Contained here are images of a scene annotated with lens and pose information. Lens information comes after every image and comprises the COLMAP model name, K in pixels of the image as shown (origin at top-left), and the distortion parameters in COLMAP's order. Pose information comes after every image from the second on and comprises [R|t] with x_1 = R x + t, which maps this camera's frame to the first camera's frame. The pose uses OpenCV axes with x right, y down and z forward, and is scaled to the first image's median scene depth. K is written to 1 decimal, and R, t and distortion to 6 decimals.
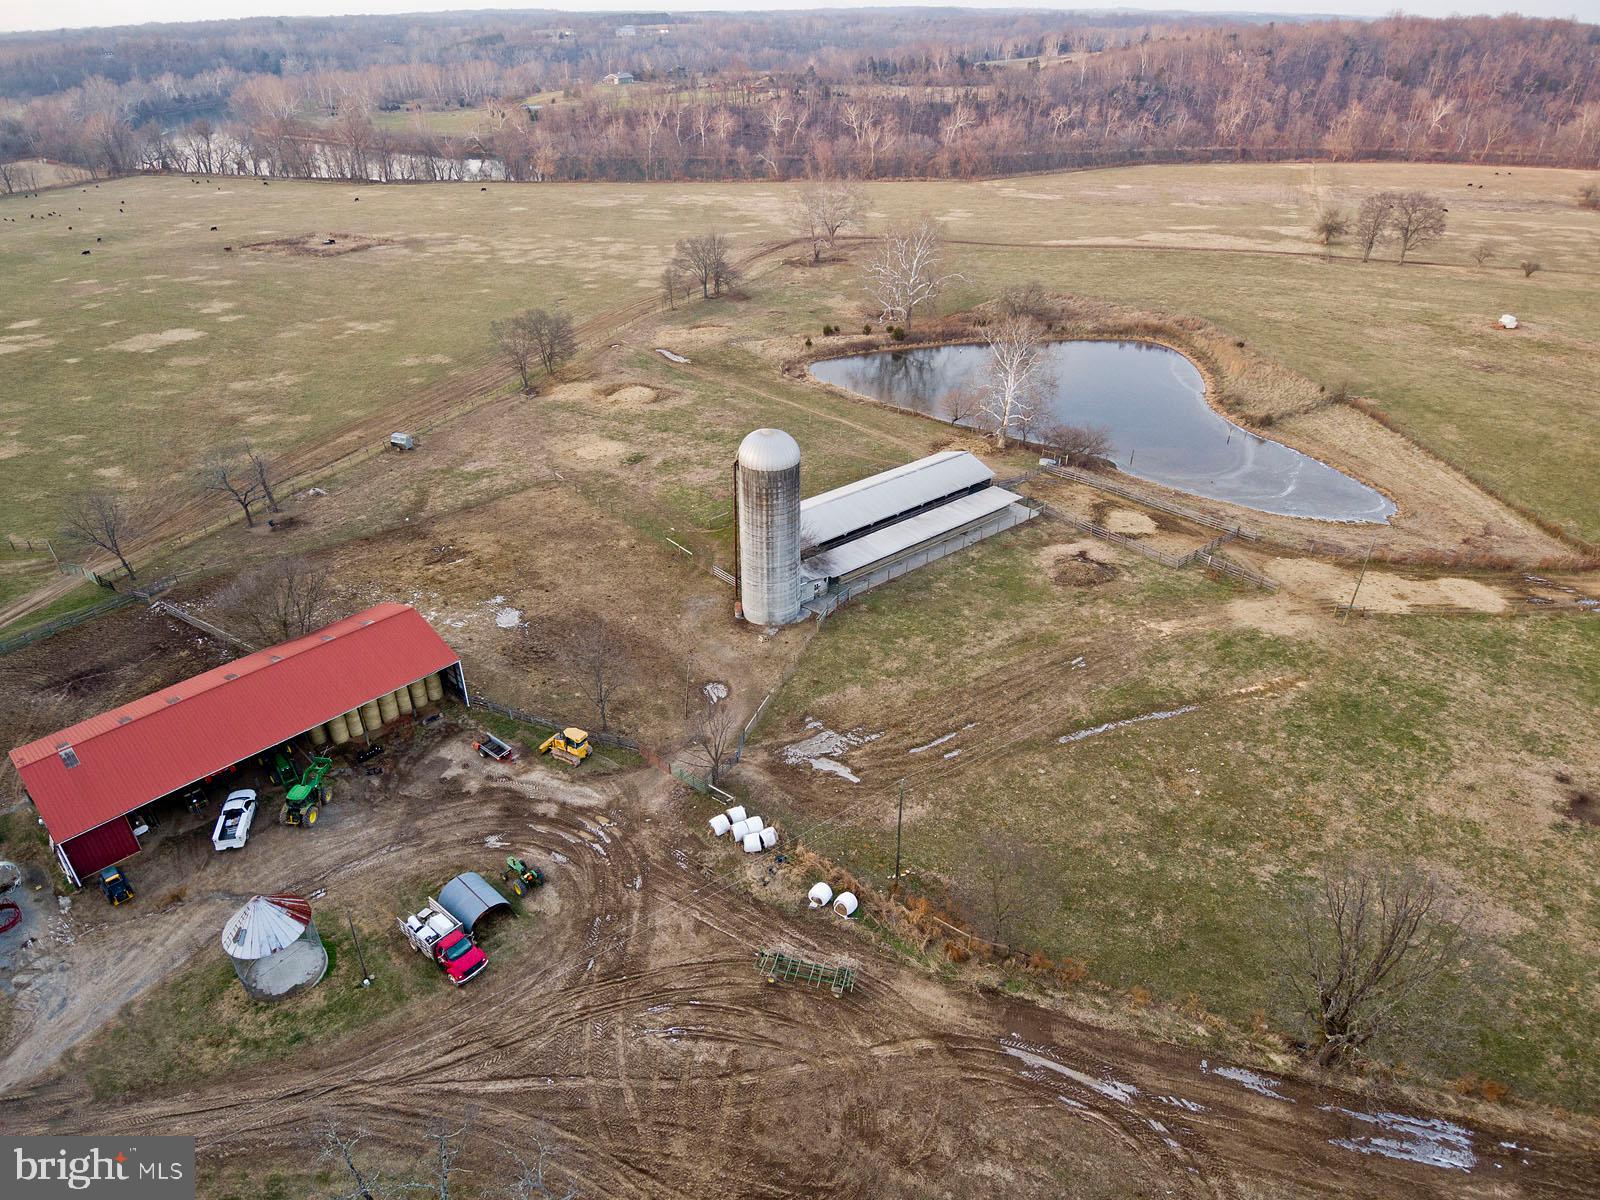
lens RADIAL K [[960.5, 0, 780.1], [0, 960.5, 586.5], [0, 0, 1]] dist [0.069388, -0.091483]
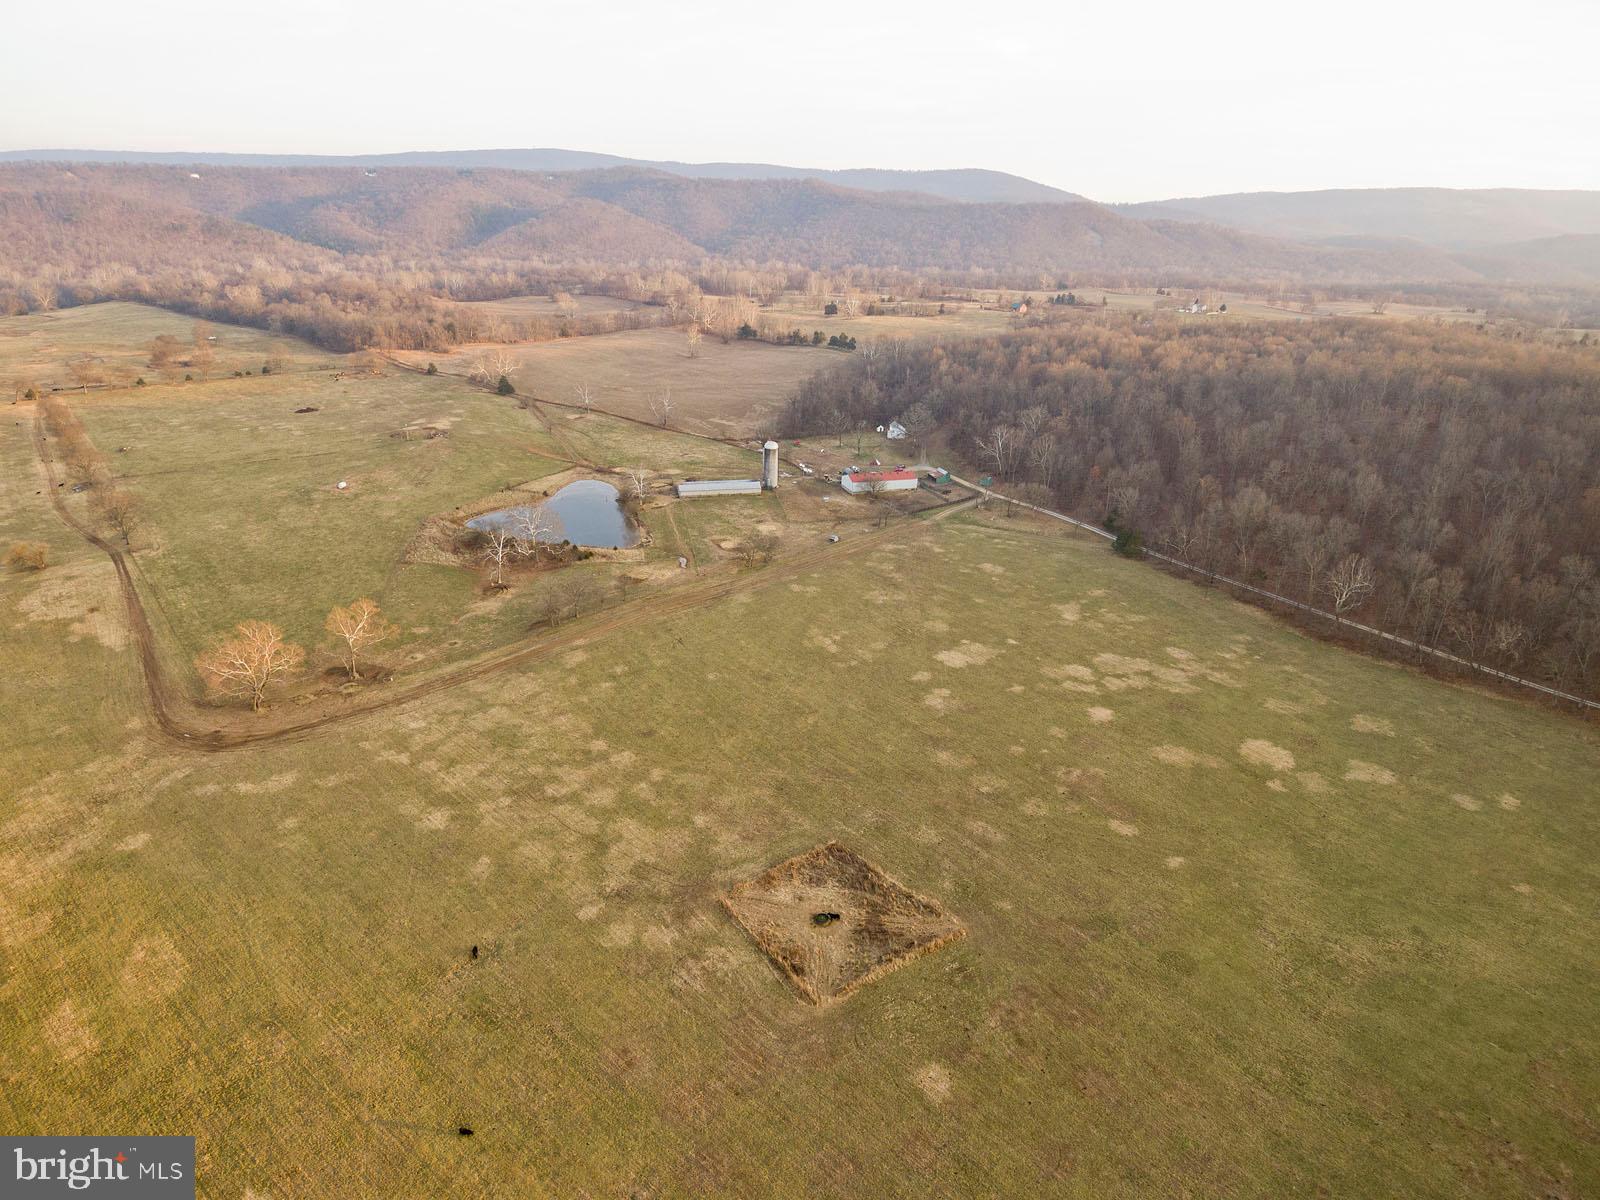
lens RADIAL K [[960.5, 0, 787.7], [0, 960.5, 604.9], [0, 0, 1]] dist [0.069388, -0.091483]
pose [[-0.879319, -0.194557, 0.434680, -2.095472], [0.223316, 0.637721, 0.737185, -2.850017], [-0.420629, 0.745291, -0.517313, 3.693046]]
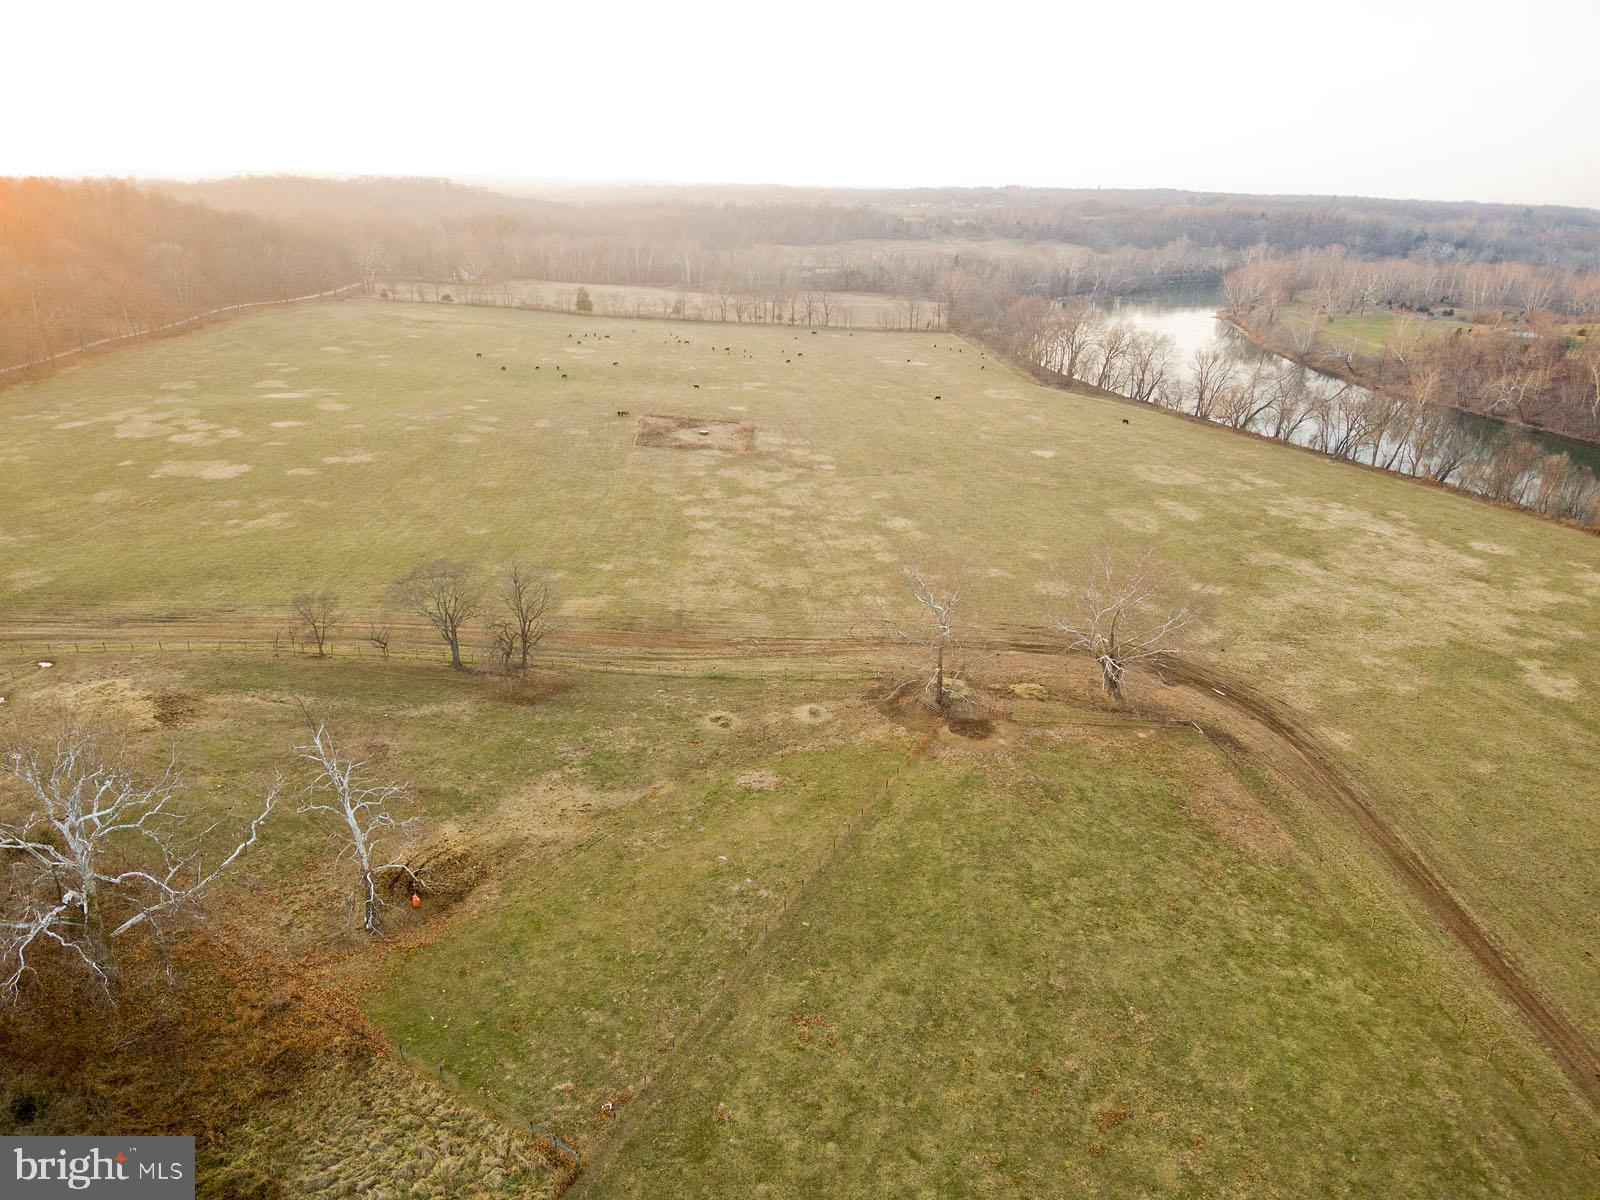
lens RADIAL K [[960.5, 0, 789.0], [0, 960.5, 600.8], [0, 0, 1]] dist [0.069388, -0.091483]
pose [[0.424626, 0.371320, -0.825720, 1.057081], [-0.482538, 0.864513, 0.140620, -1.203928], [0.766061, 0.338731, 0.546271, 2.023184]]
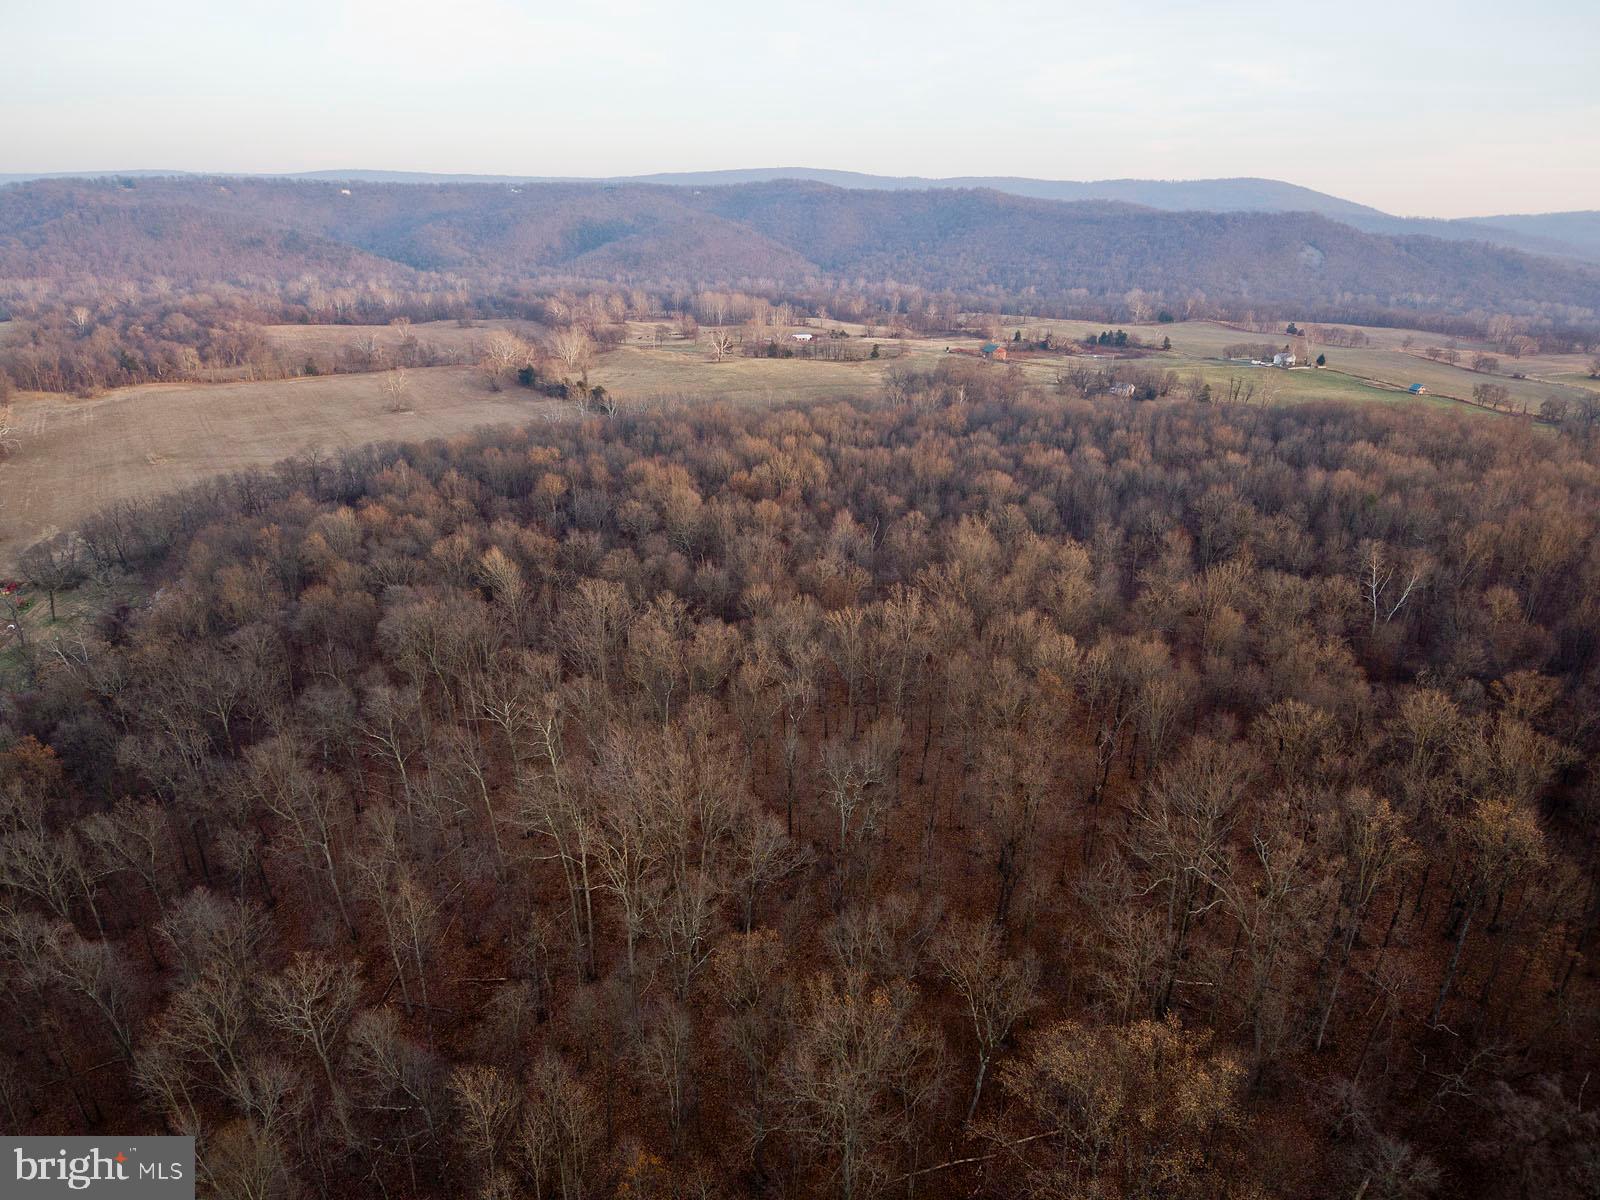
lens RADIAL K [[960.5, 0, 783.9], [0, 960.5, 611.6], [0, 0, 1]] dist [0.069388, -0.091483]
pose [[-0.711540, -0.269414, 0.648943, -3.290858], [0.342125, 0.673855, 0.654882, -0.718973], [-0.613728, 0.687994, -0.387301, 0.121995]]
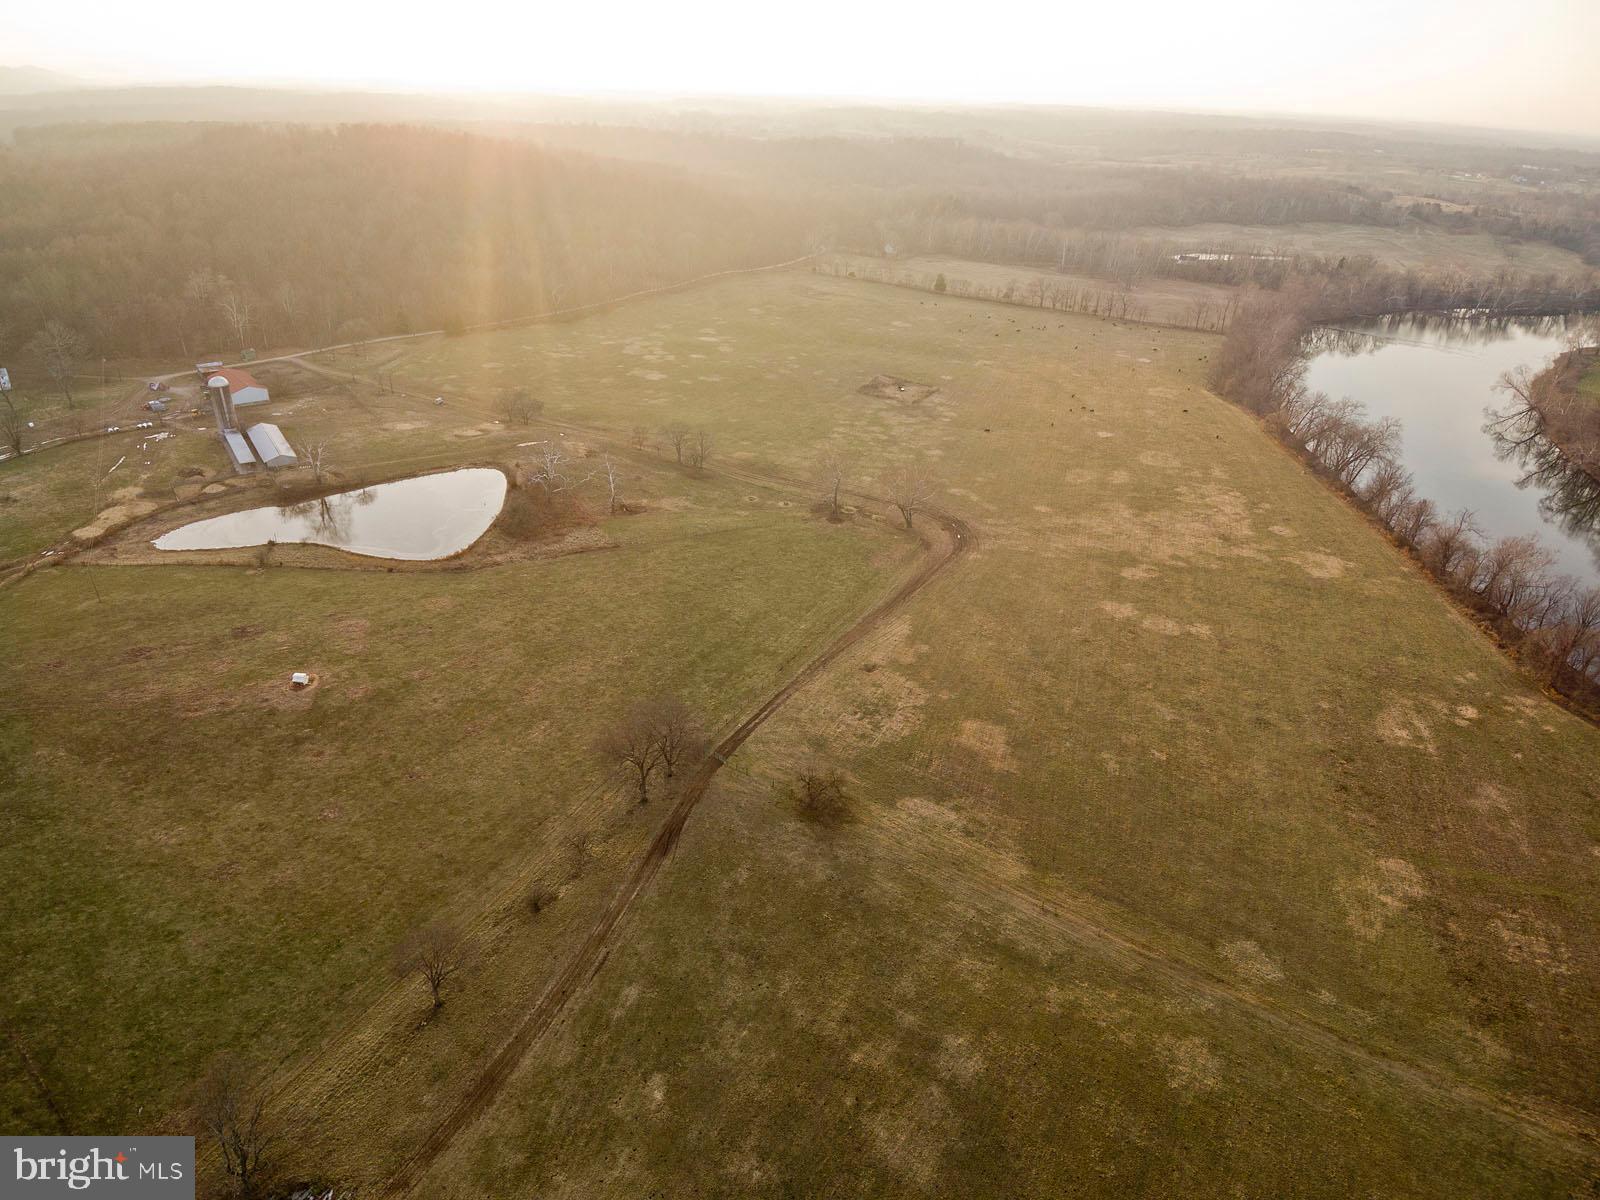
lens RADIAL K [[960.5, 0, 786.3], [0, 960.5, 607.5], [0, 0, 1]] dist [0.069388, -0.091483]
pose [[-0.091005, 0.471622, -0.877092, 3.125229], [-0.534585, 0.719952, 0.442593, -2.112053], [0.840201, 0.509158, 0.186602, 2.368088]]
